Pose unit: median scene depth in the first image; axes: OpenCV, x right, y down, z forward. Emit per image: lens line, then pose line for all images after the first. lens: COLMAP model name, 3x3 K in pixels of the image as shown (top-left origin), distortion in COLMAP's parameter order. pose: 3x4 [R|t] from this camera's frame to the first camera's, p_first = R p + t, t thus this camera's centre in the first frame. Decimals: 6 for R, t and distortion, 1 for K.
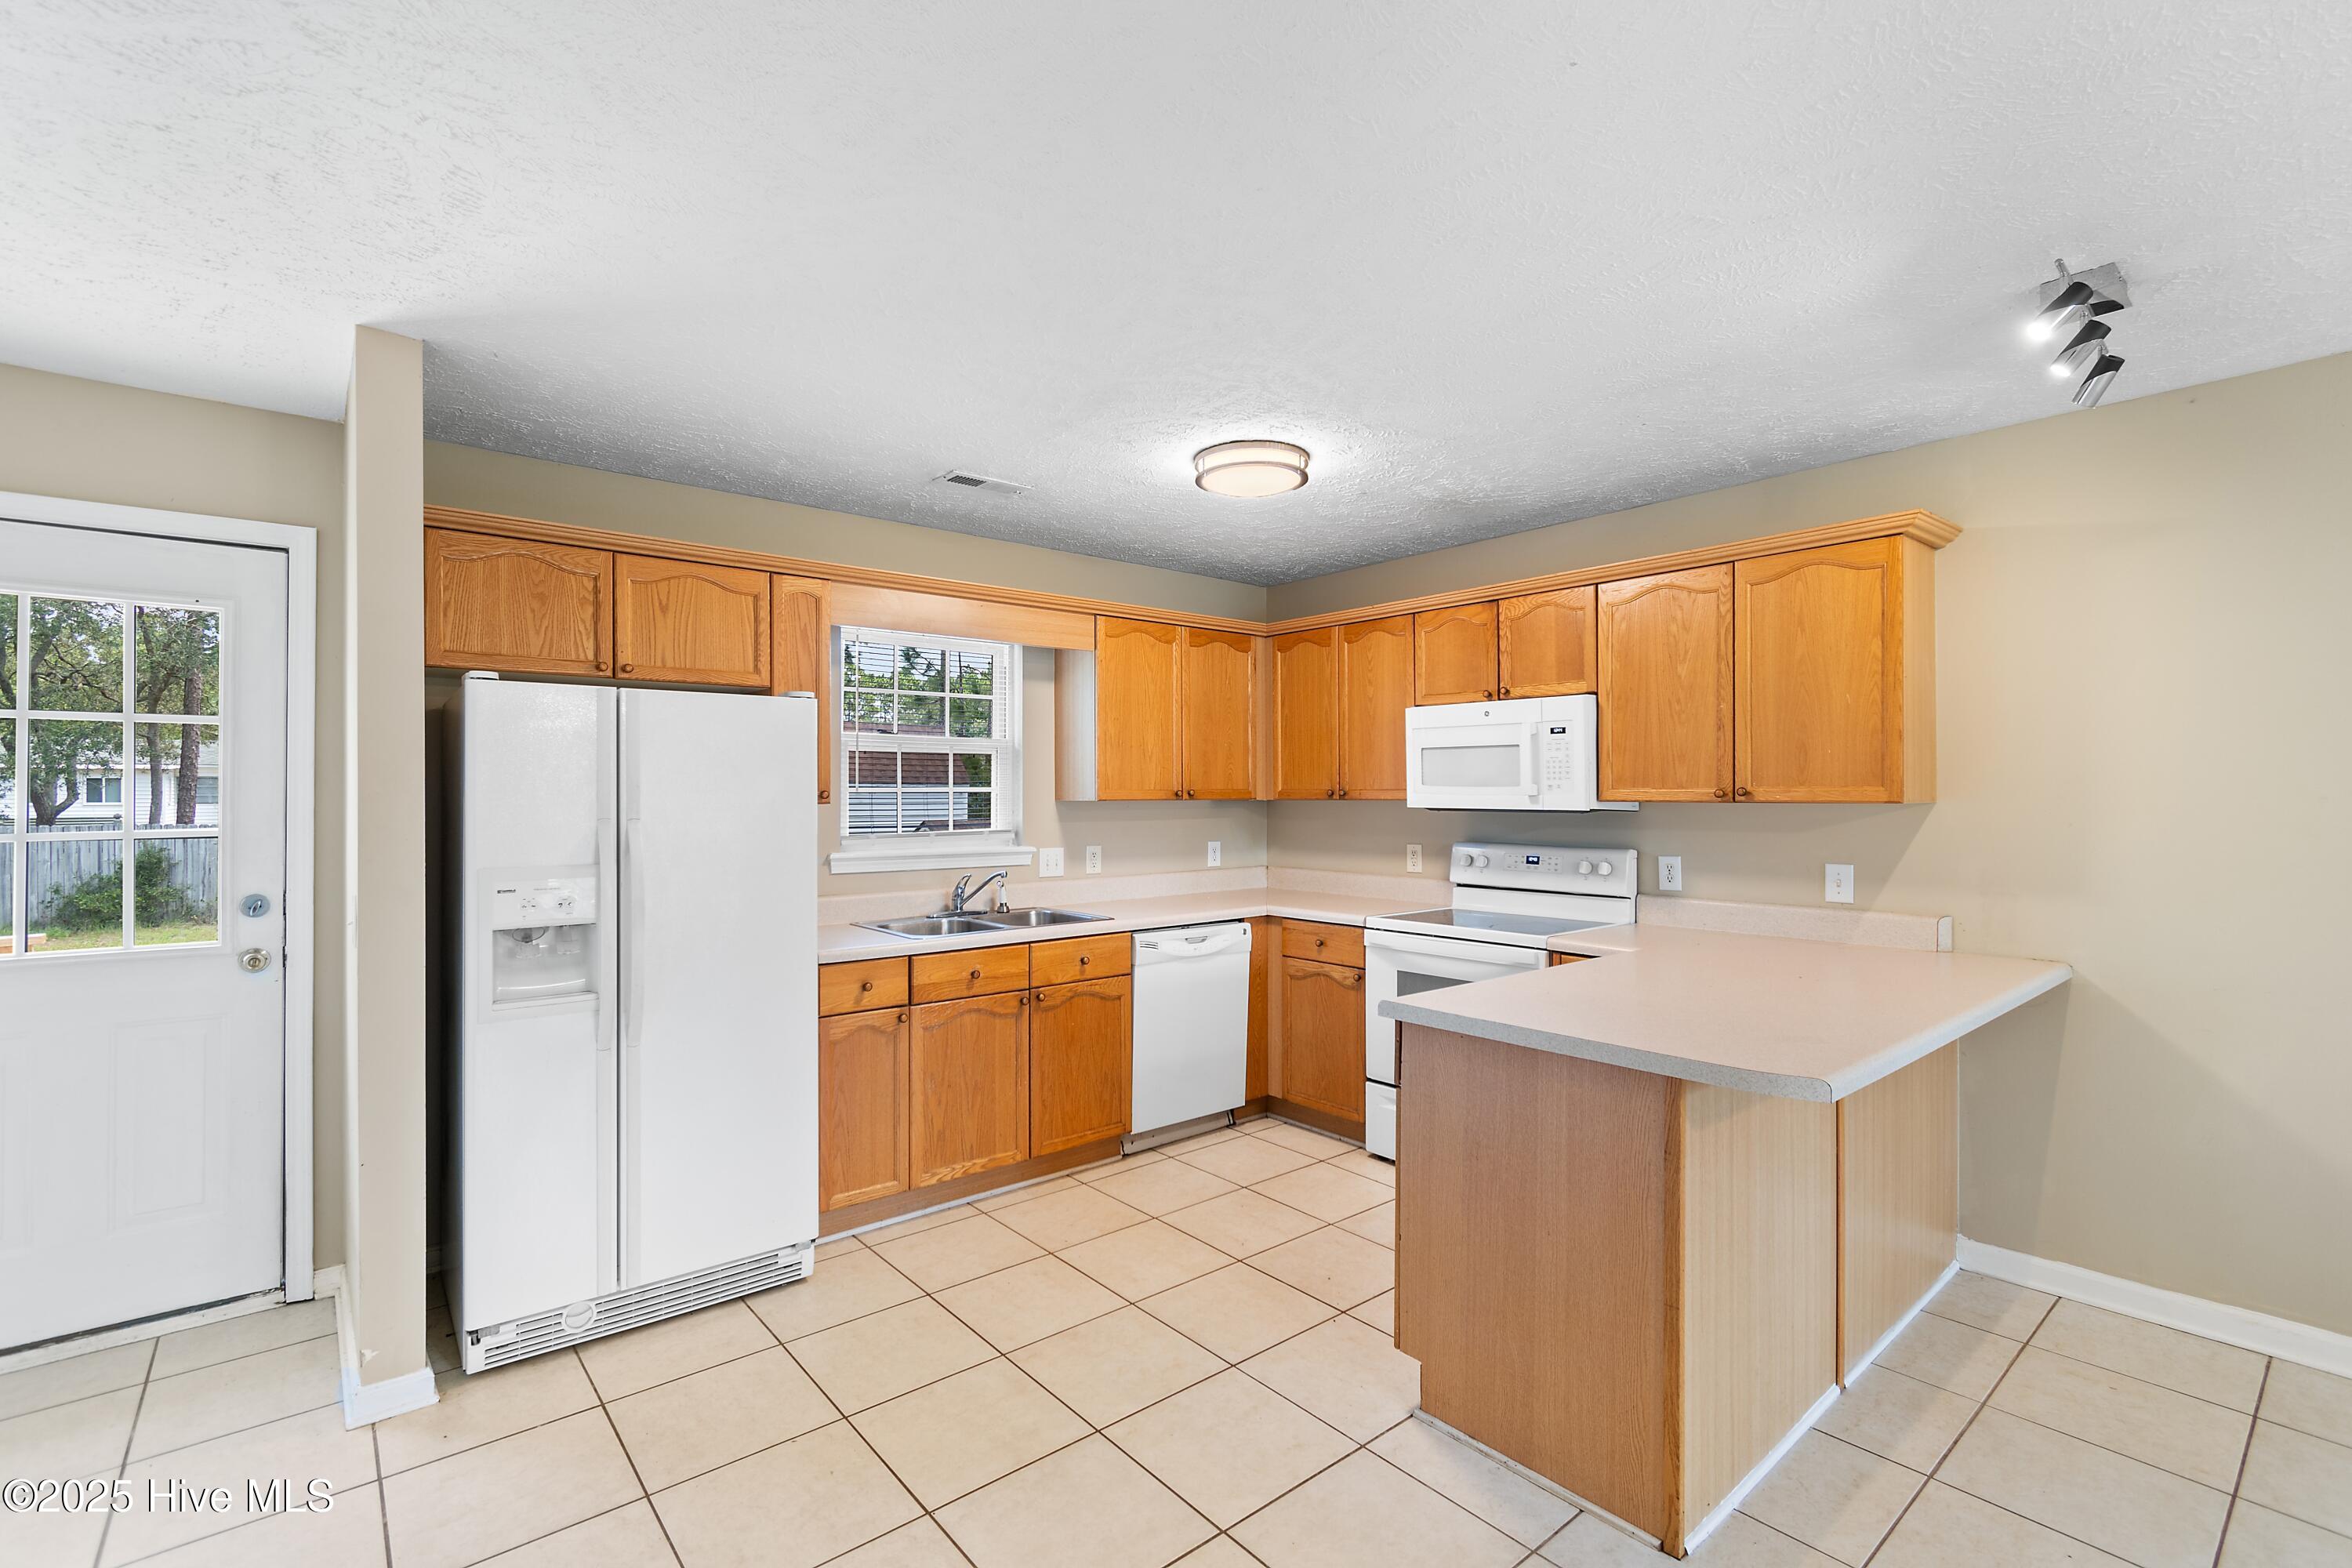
lens RADIAL K [[1032.0, 0, 1168.0], [0, 1032.0, 787.7], [0, 0, 1]] dist [0.003698, -0.002148]
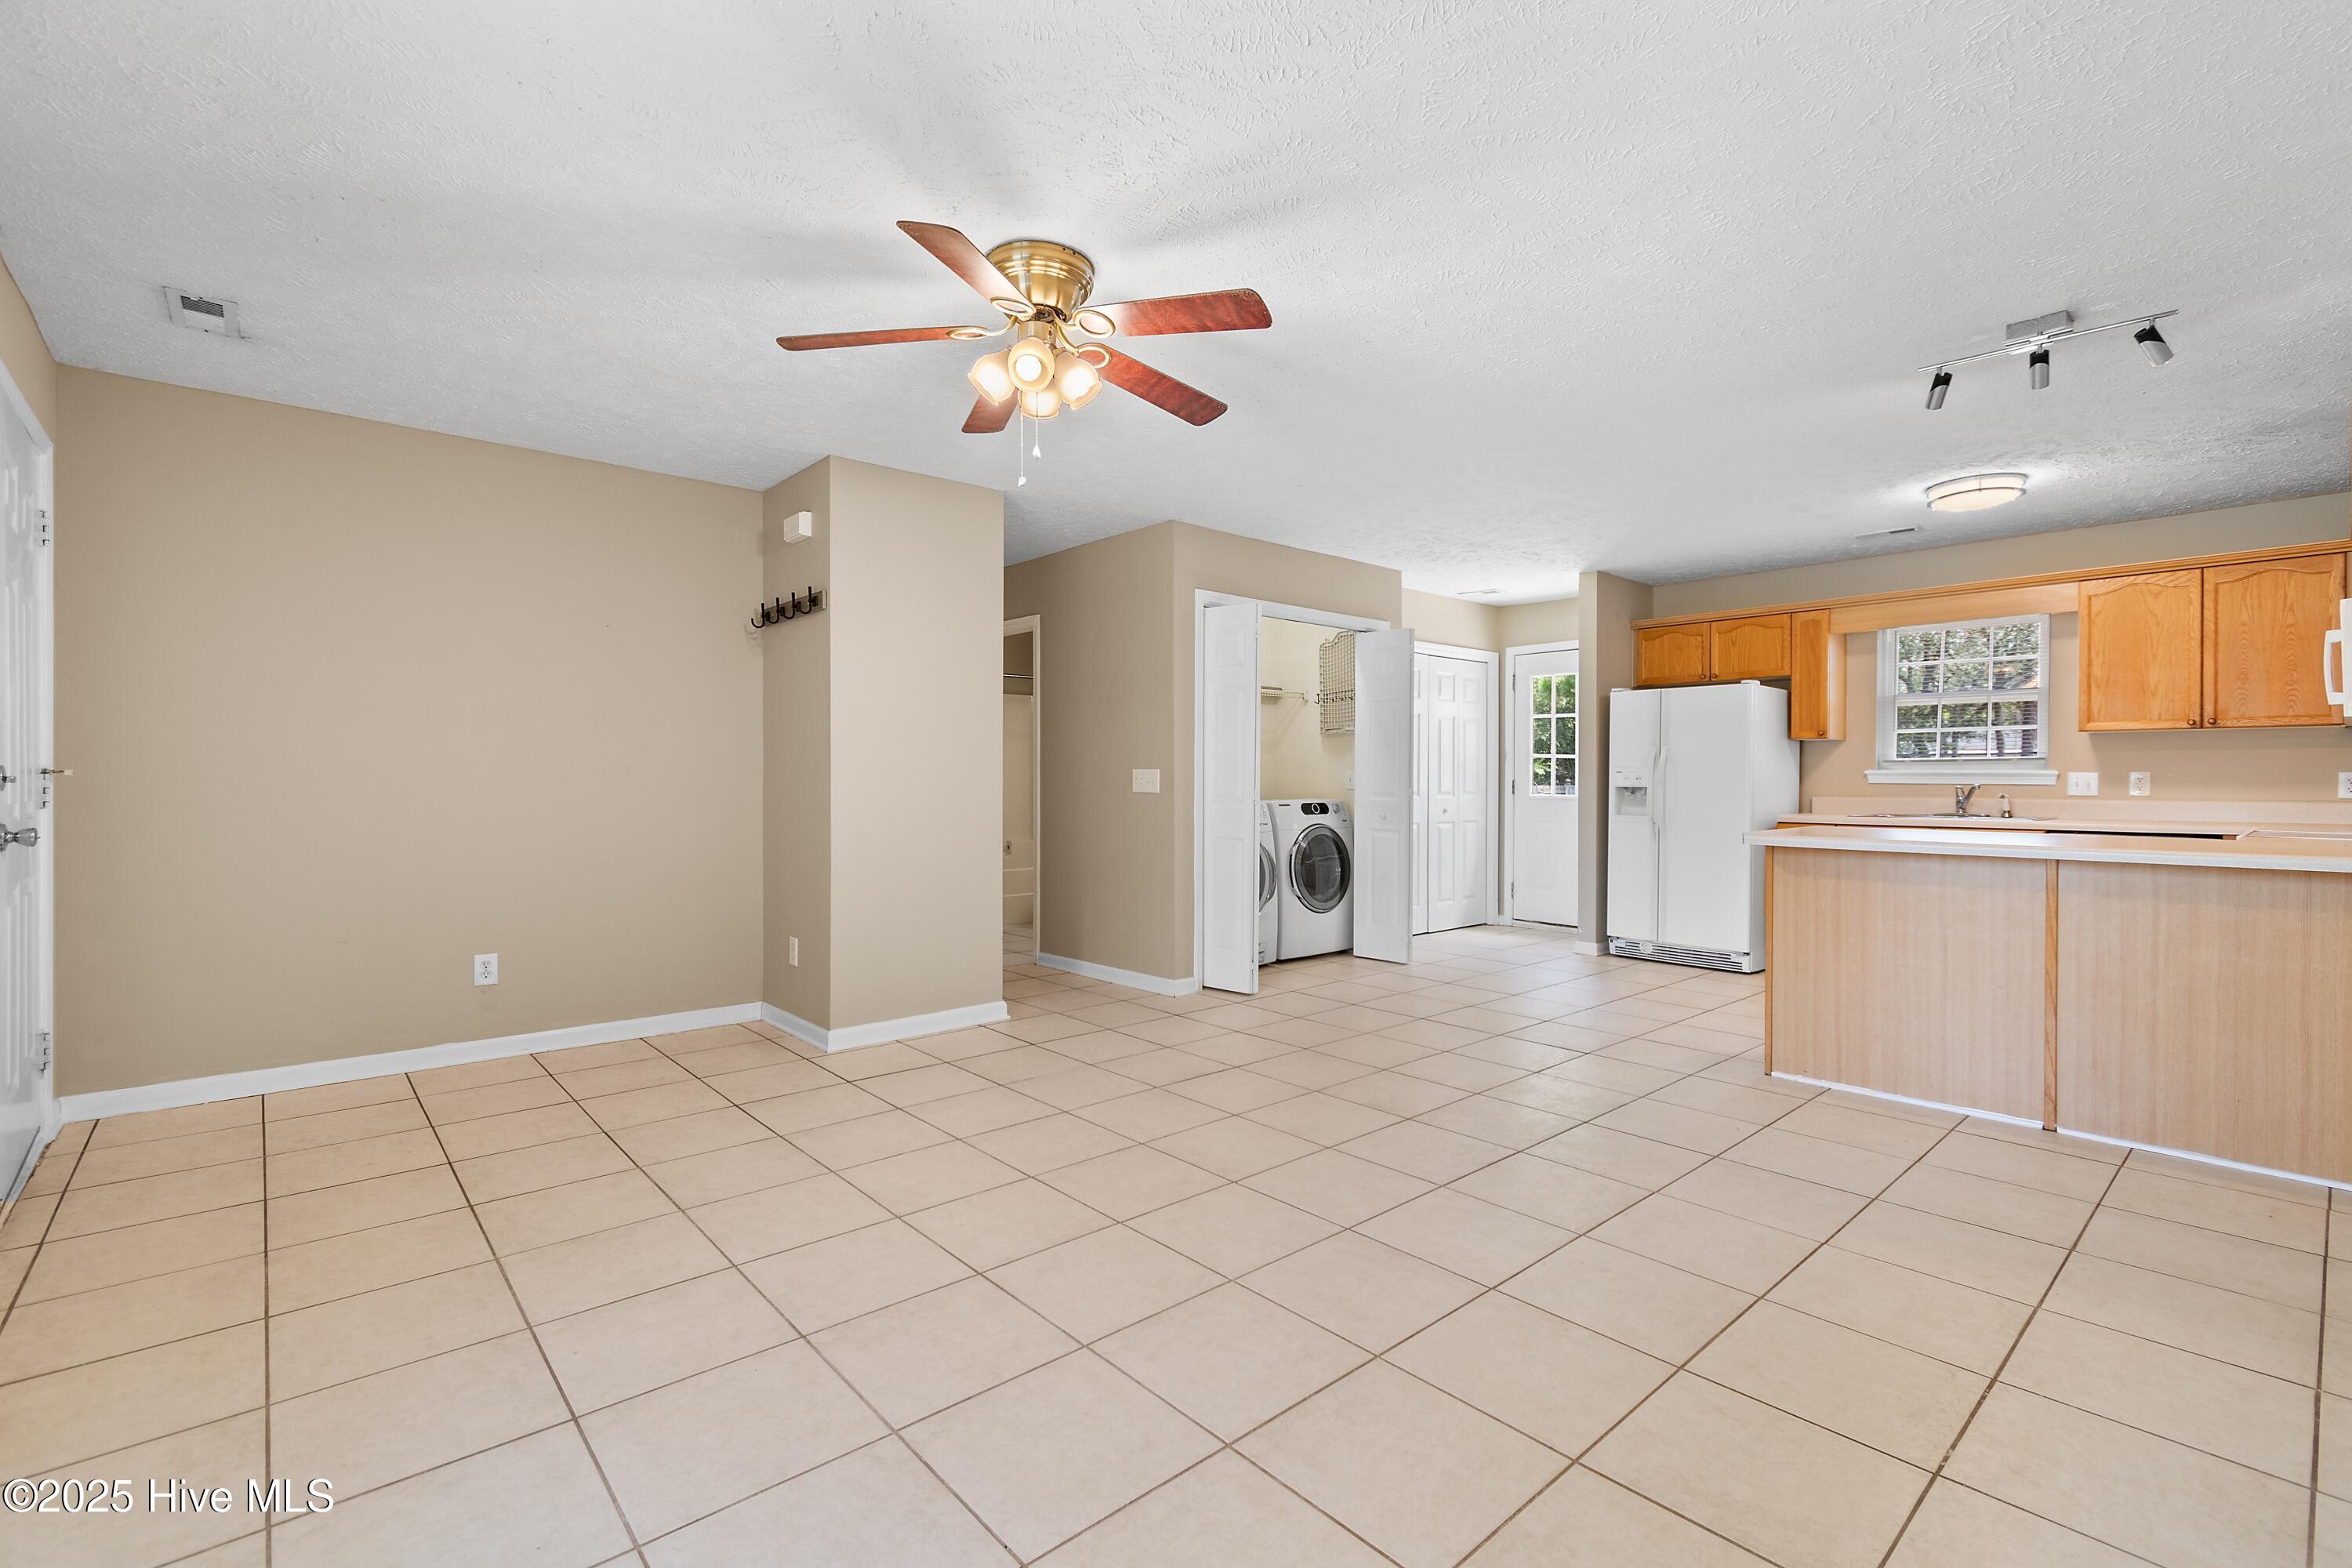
lens RADIAL K [[1032.0, 0, 1182.1], [0, 1032.0, 794.6], [0, 0, 1]] dist [0.003698, -0.002148]
pose [[0.040595, 0.016416, -0.999041, 1.386908], [0.002897, 0.999859, 0.016547, 0.079707], [0.999171, -0.003566, 0.040542, -0.151123]]
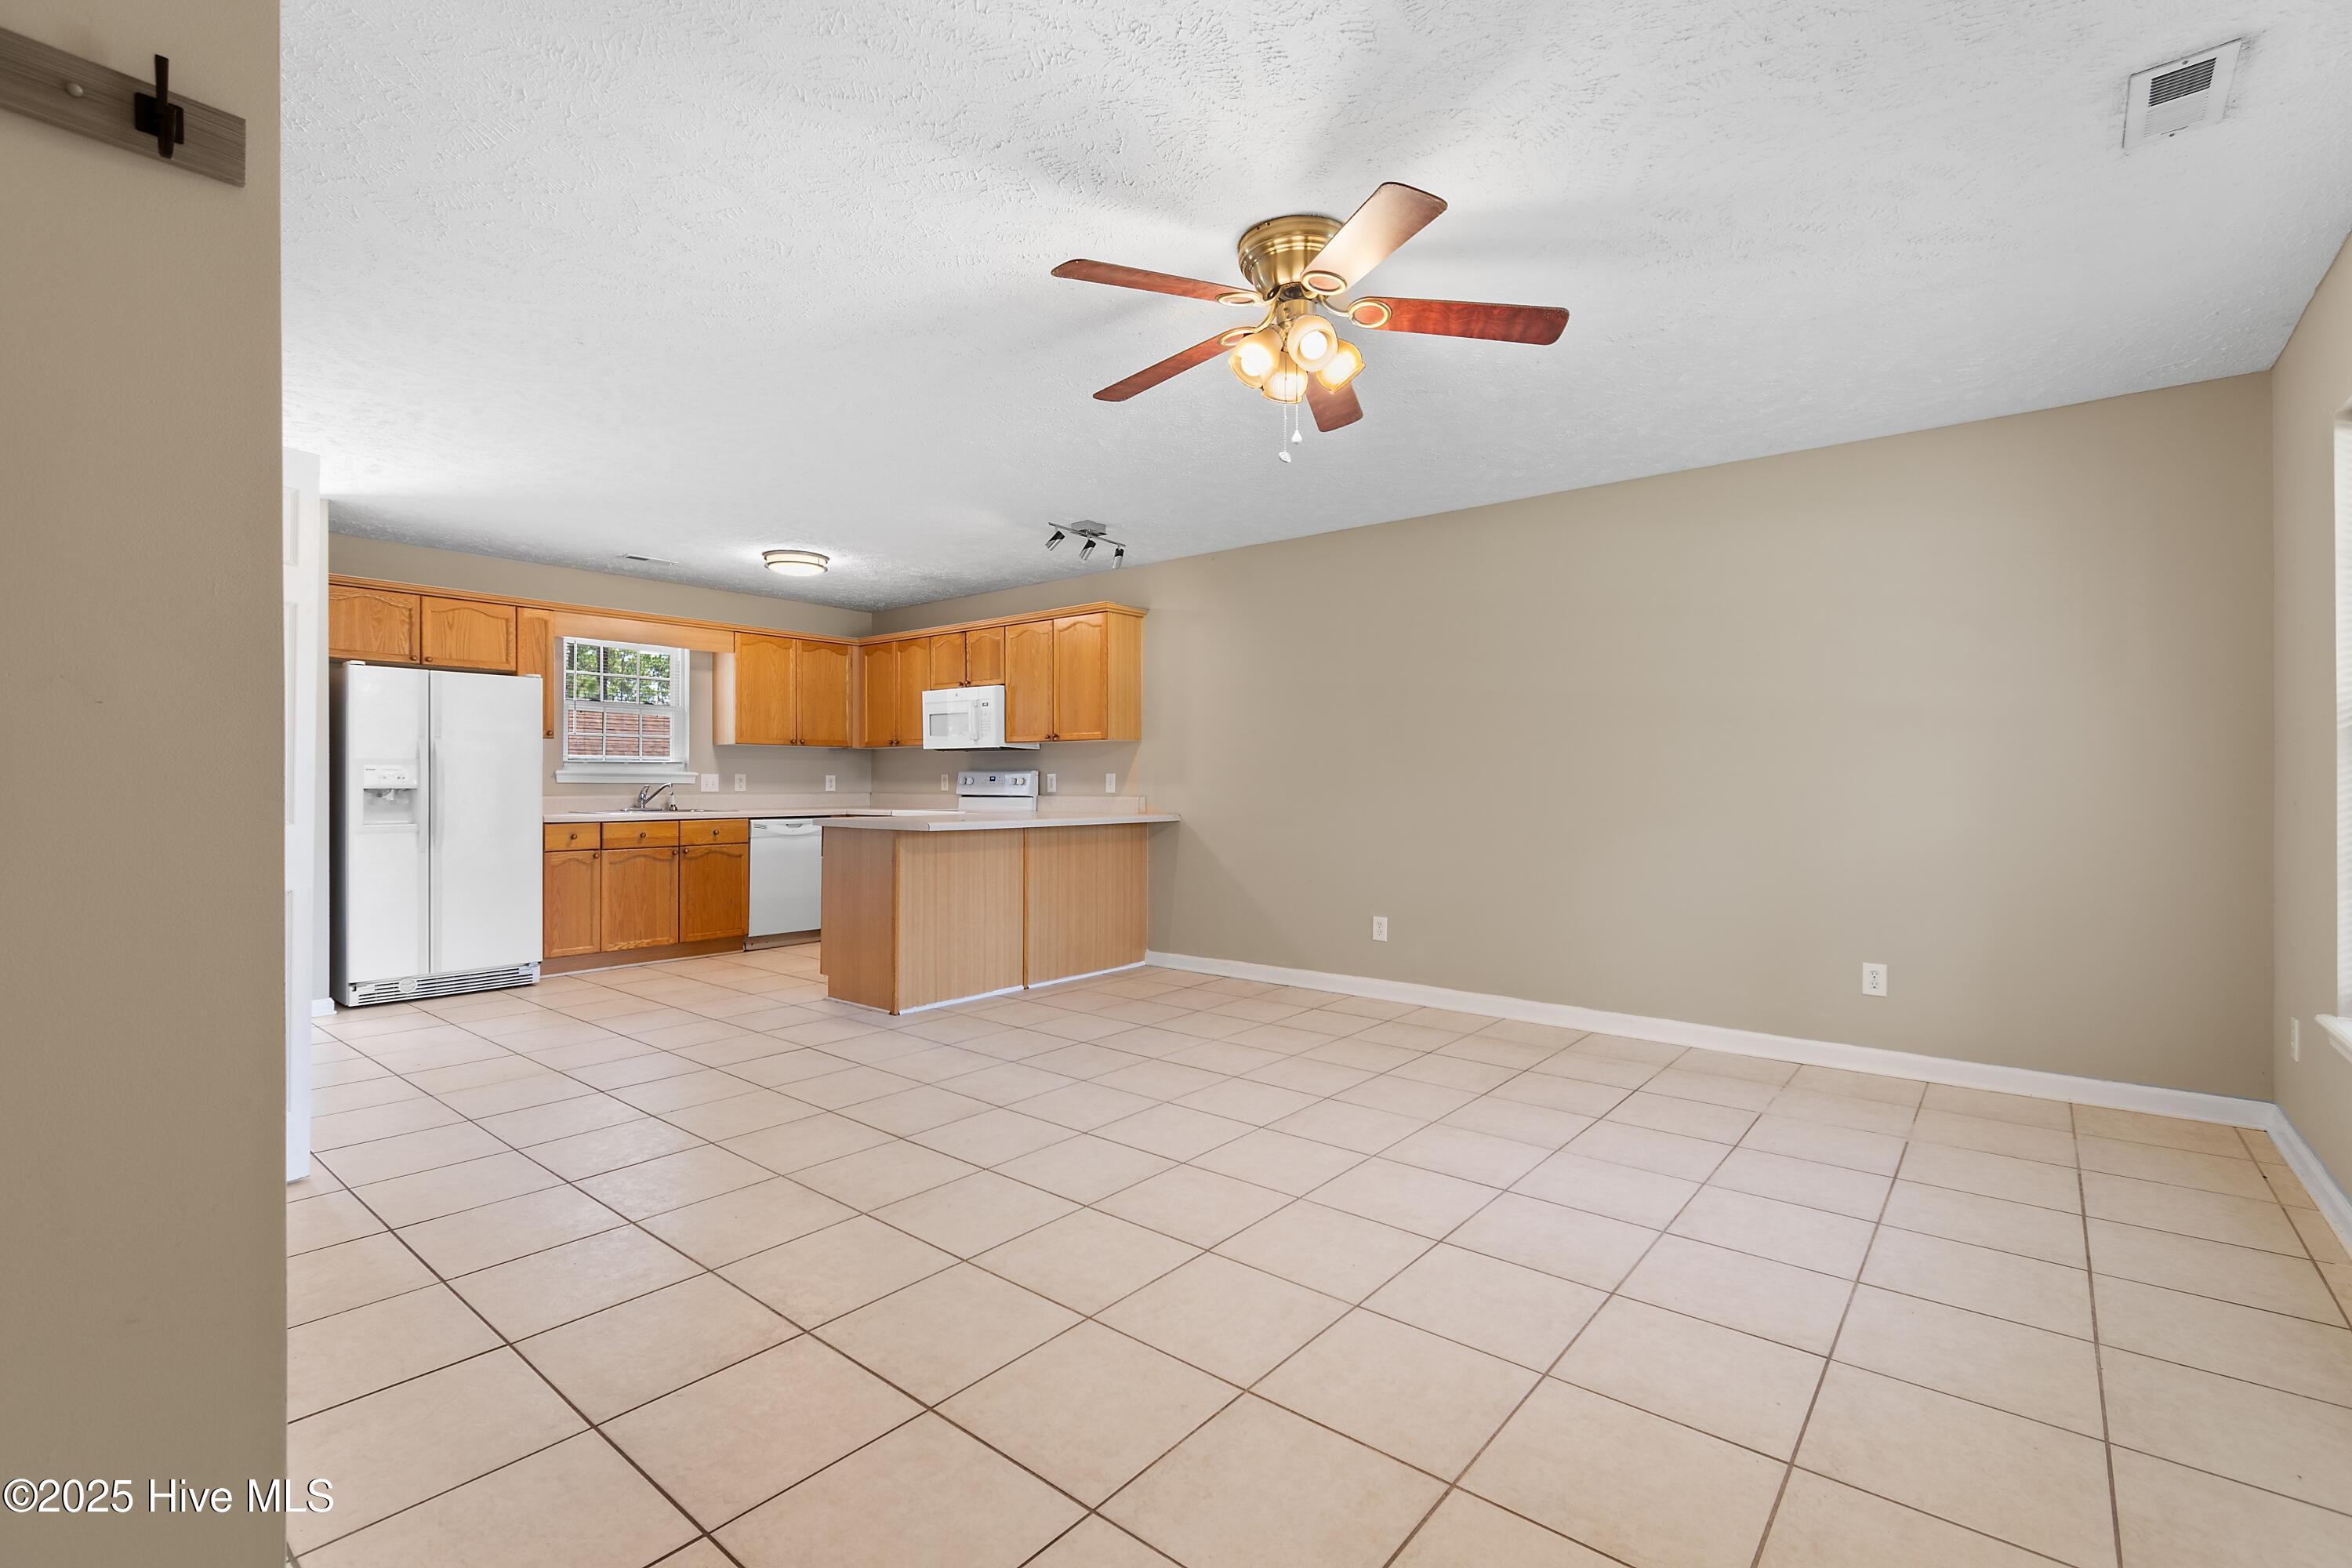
lens RADIAL K [[1032.0, 0, 1174.2], [0, 1032.0, 780.1], [0, 0, 1]] dist [0.003698, -0.002148]
pose [[0.981464, 0.003854, 0.191606, 0.377006], [-0.004232, 0.999990, 0.001565, 0.080602], [-0.191598, -0.002347, 0.981471, -0.938404]]
